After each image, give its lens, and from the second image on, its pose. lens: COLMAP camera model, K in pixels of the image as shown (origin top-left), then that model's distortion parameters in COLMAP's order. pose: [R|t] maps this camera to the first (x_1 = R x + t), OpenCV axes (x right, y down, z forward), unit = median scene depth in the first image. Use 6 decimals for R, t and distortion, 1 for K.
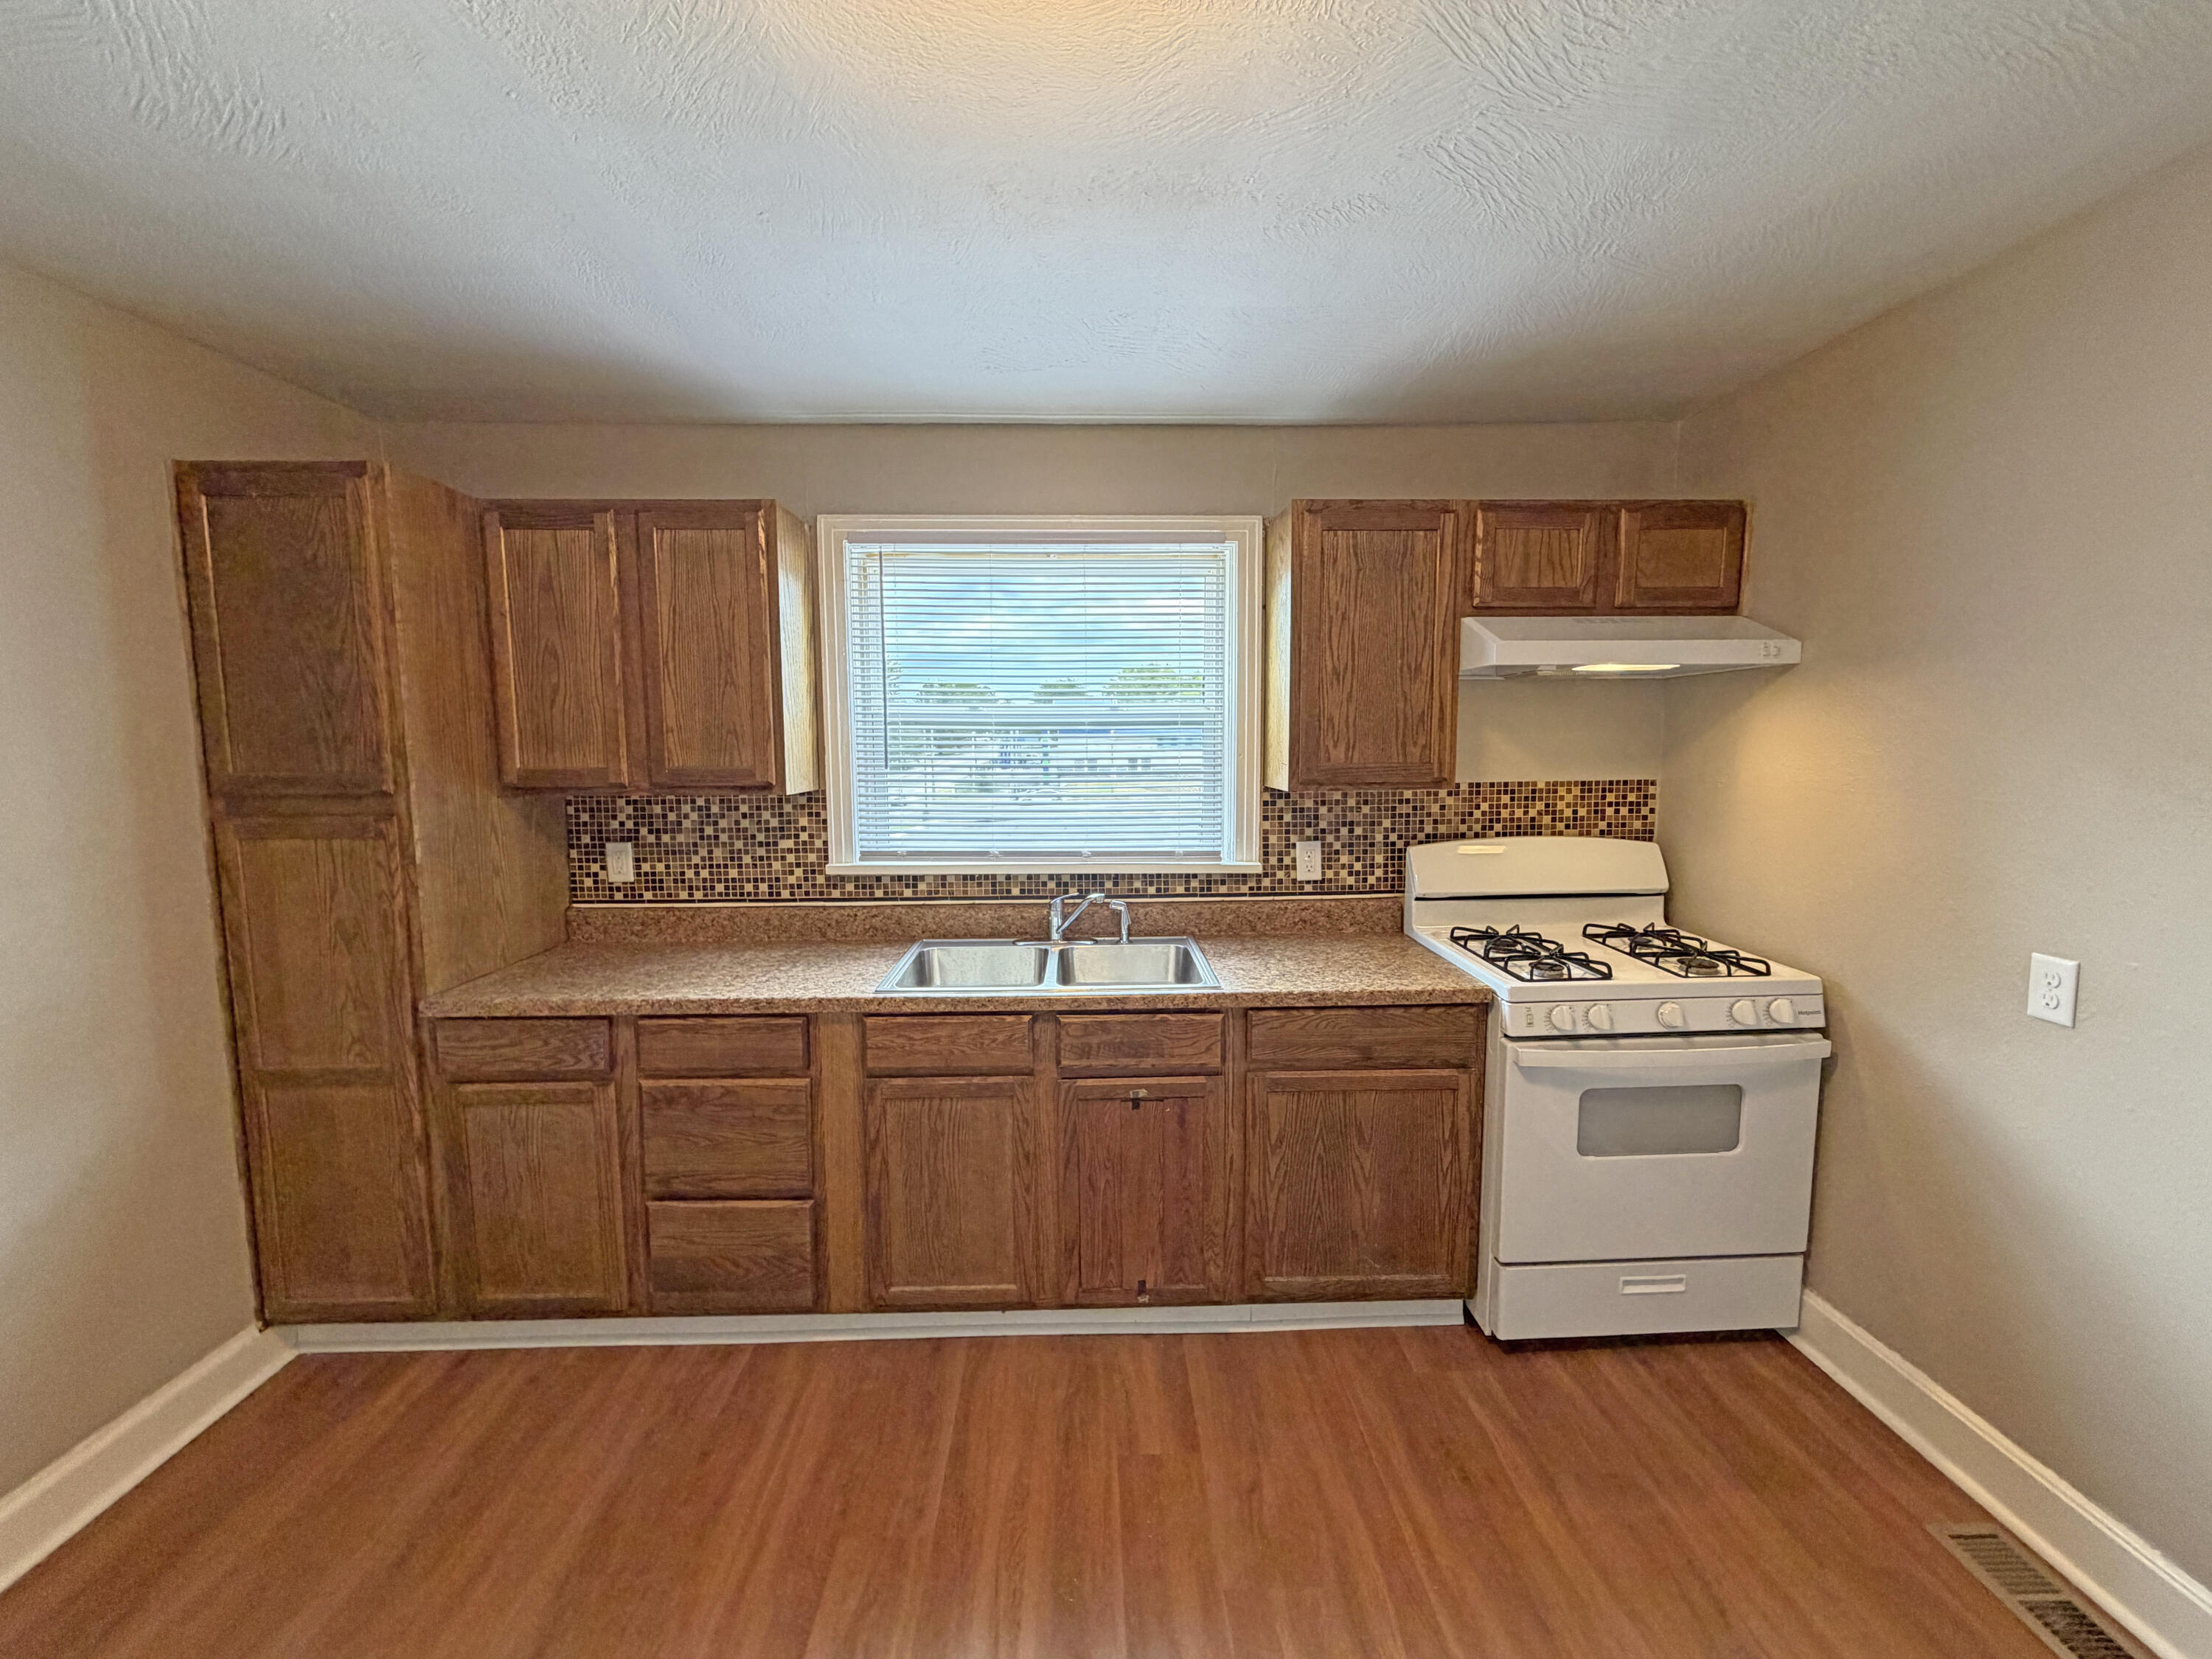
lens RADIAL K [[878.6, 0, 1103.2], [0, 878.6, 828.3], [0, 0, 1]] dist [0.000388, 0.000379]
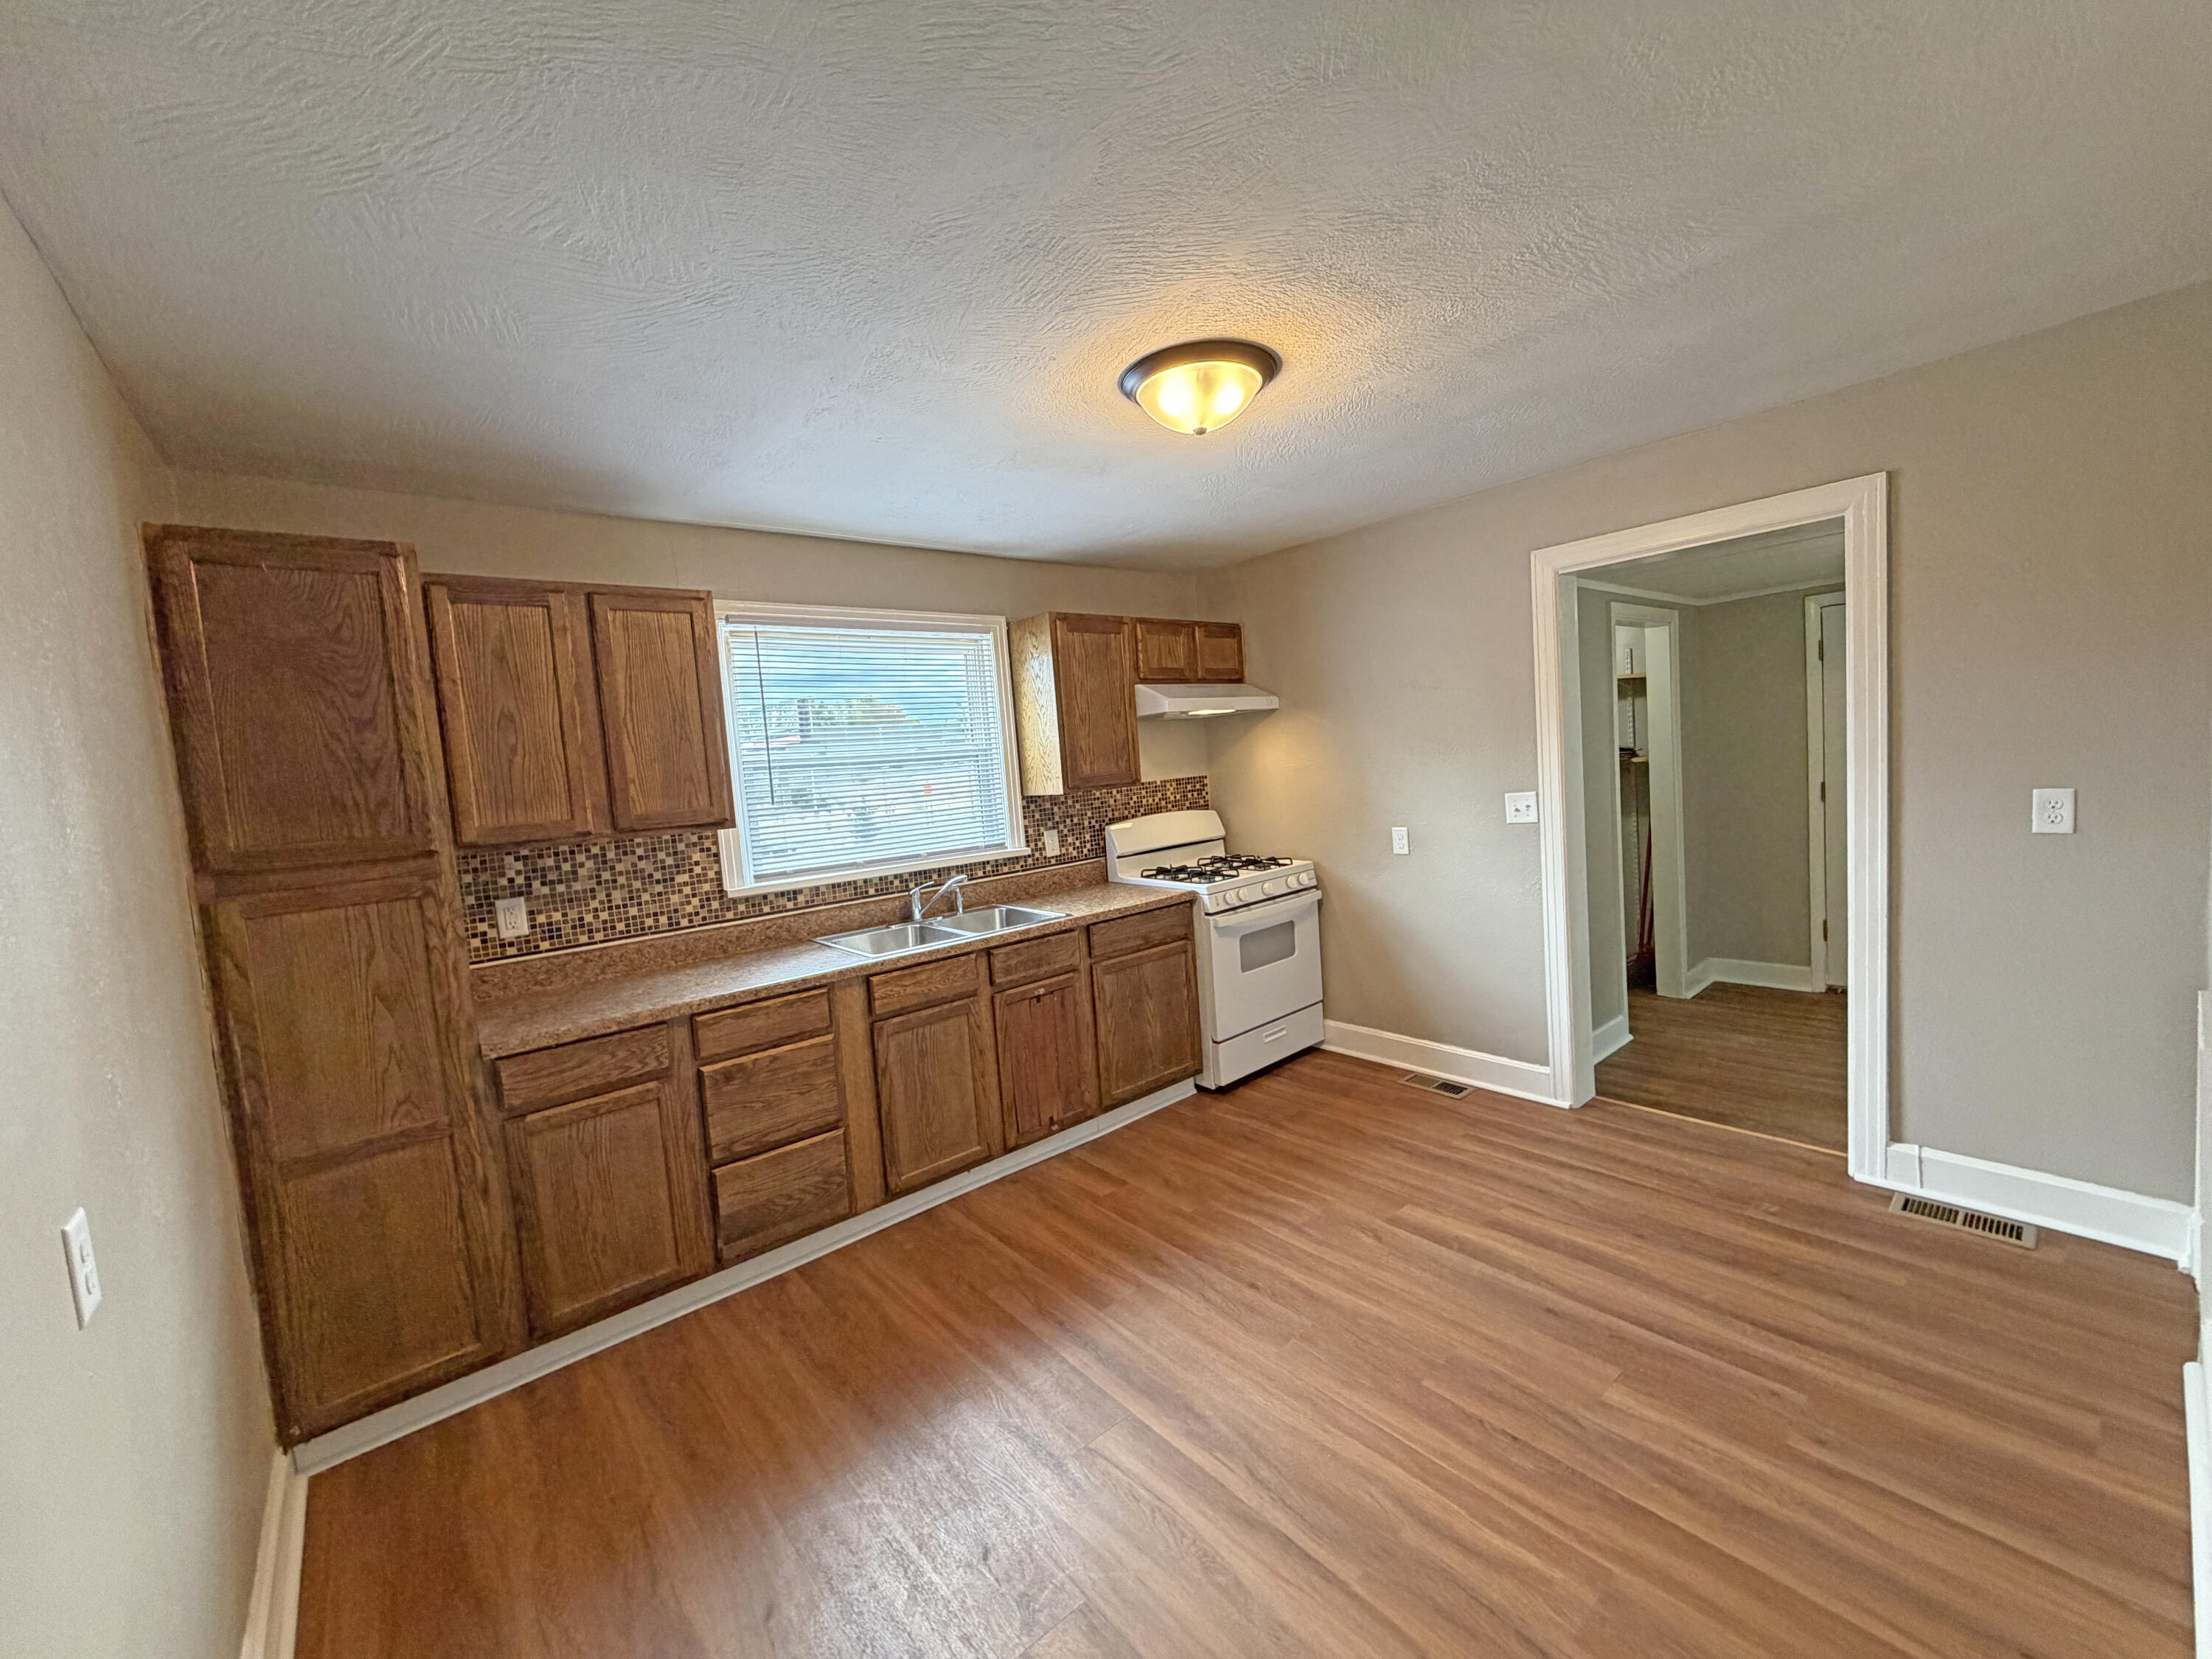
lens RADIAL K [[878.6, 0, 1103.2], [0, 878.6, 828.3], [0, 0, 1]] dist [0.000388, 0.000379]
pose [[0.781089, -0.101191, 0.616166, -0.711647], [0.134518, 0.990881, -0.007793, 0.040558], [-0.609759, 0.088972, 0.787578, -0.274146]]
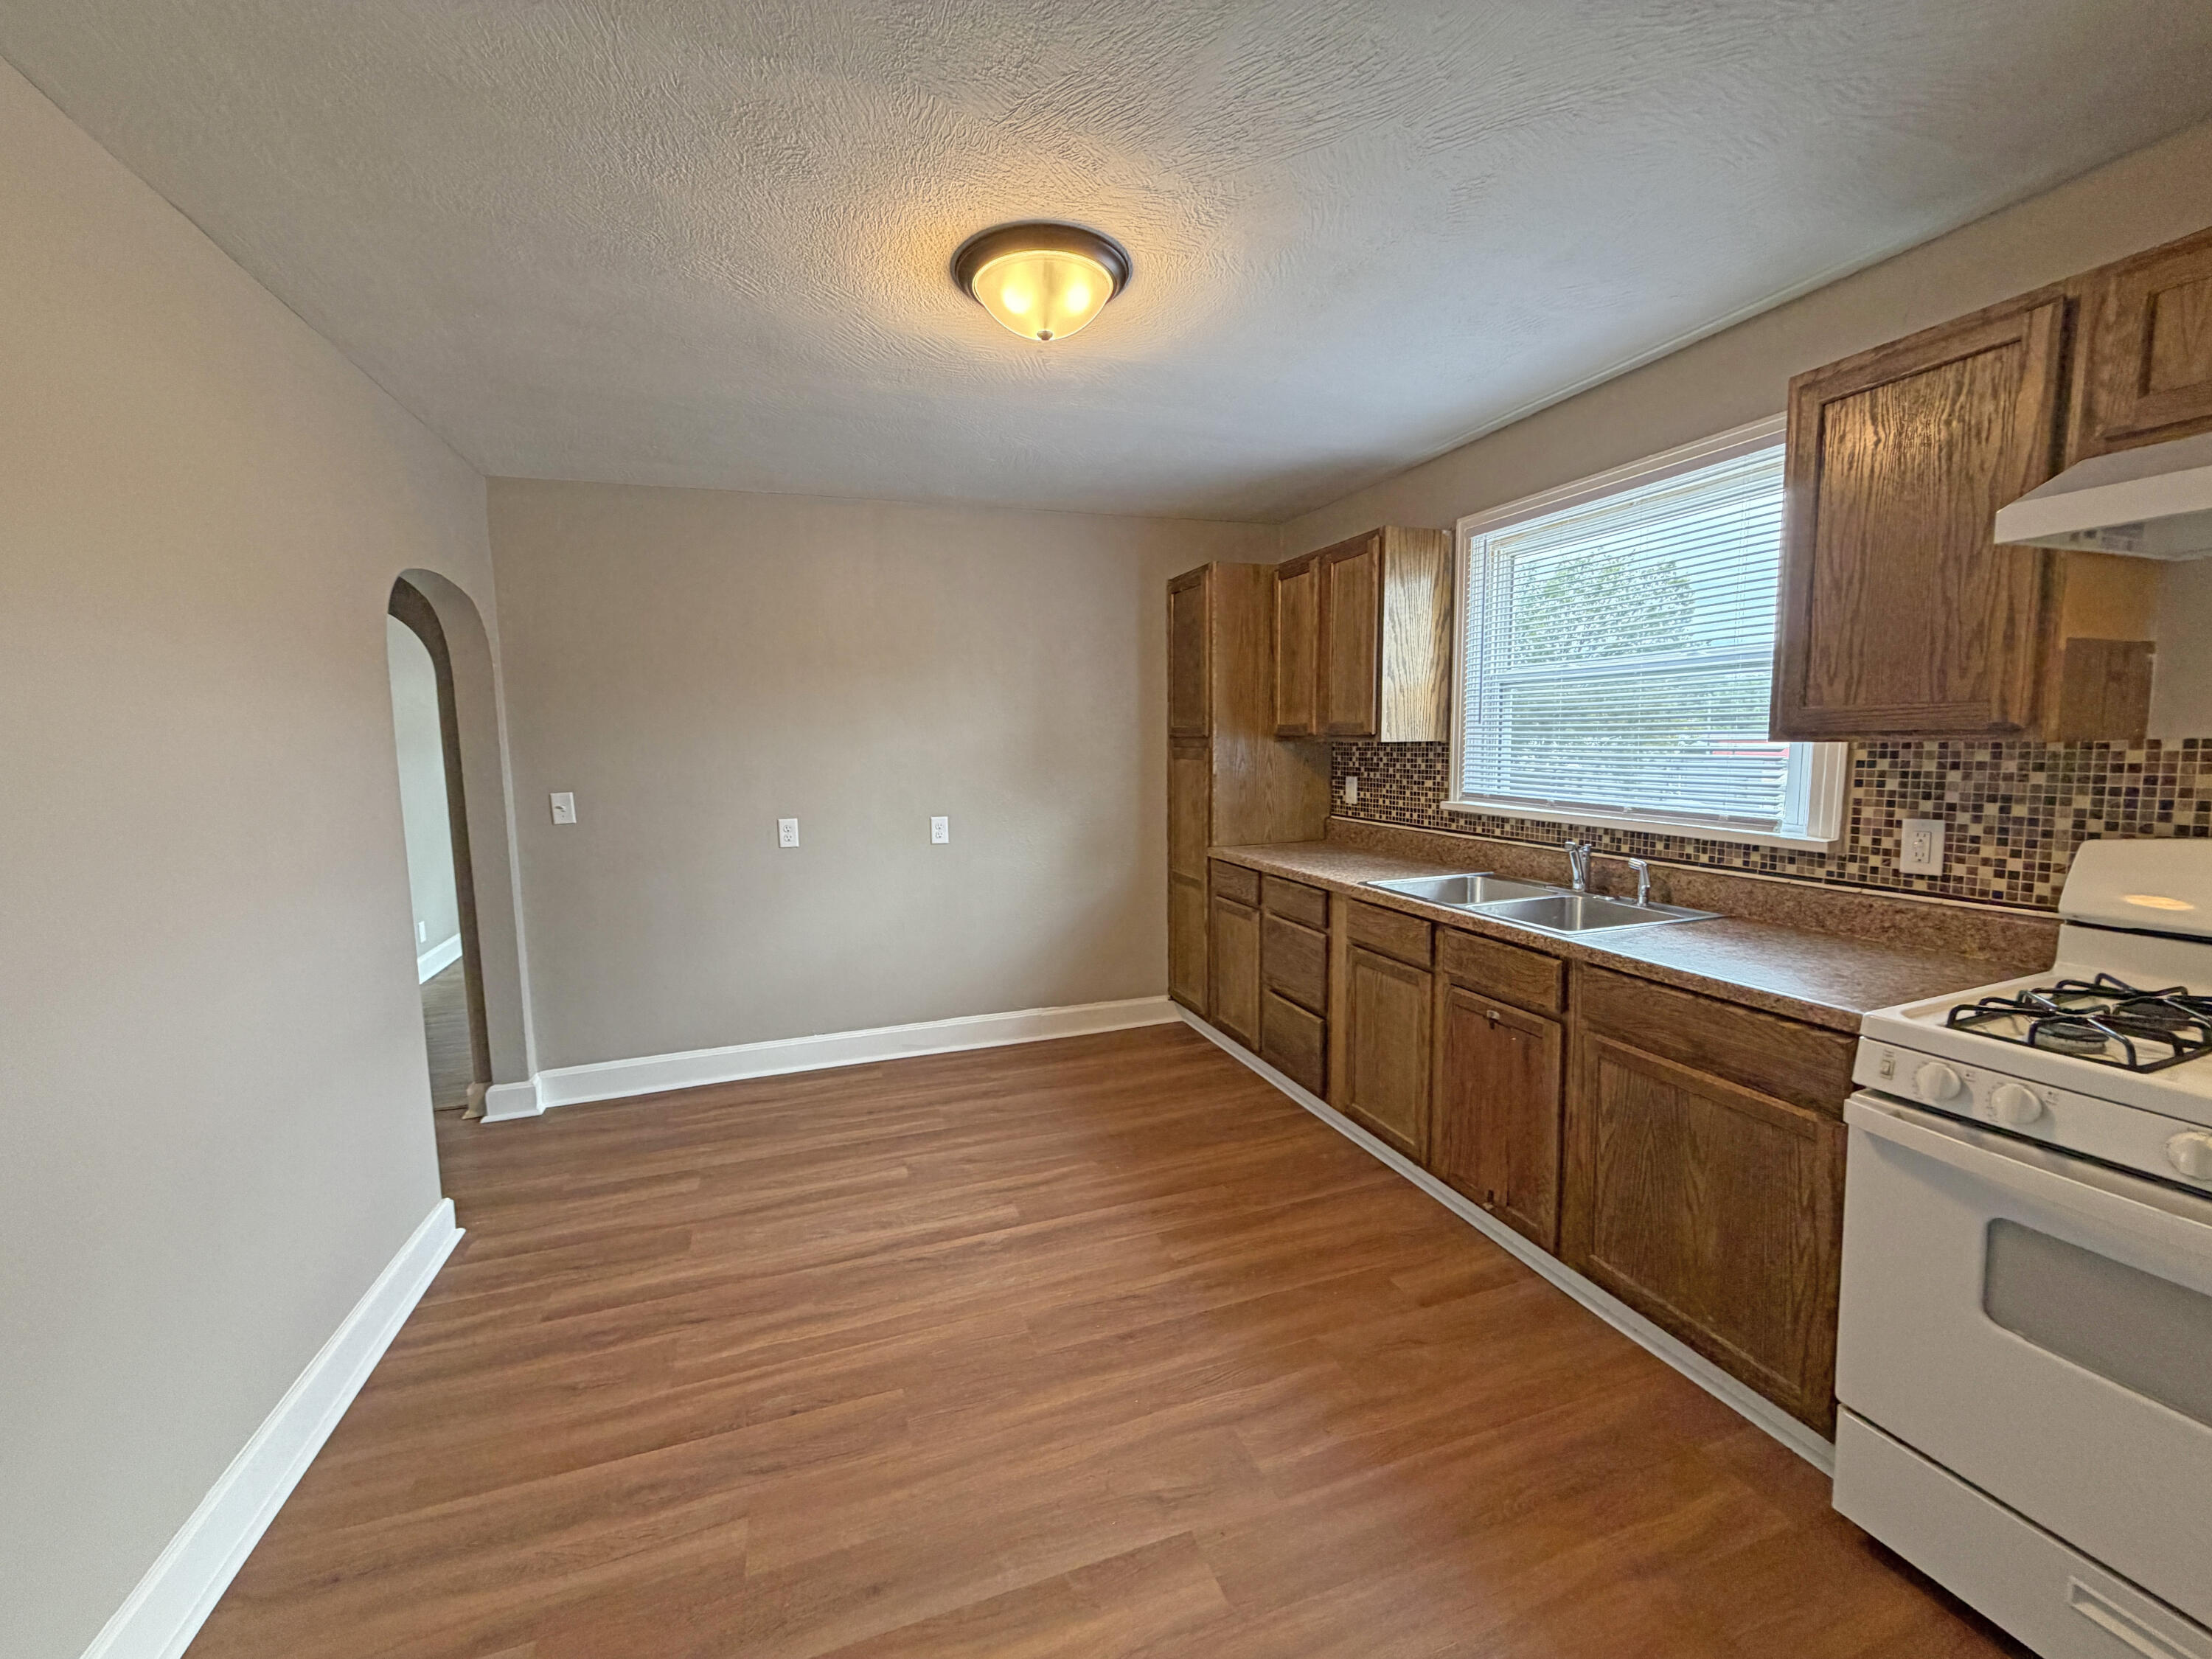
lens RADIAL K [[883.6, 0, 1096.4], [0, 883.6, 830.0], [0, 0, 1]] dist [0.000917, 0.000059]
pose [[0.302602, 0.102055, -0.947638, 0.813493], [-0.082598, 0.993318, 0.080599, 0.023991], [0.949531, 0.053883, 0.309010, 0.163224]]
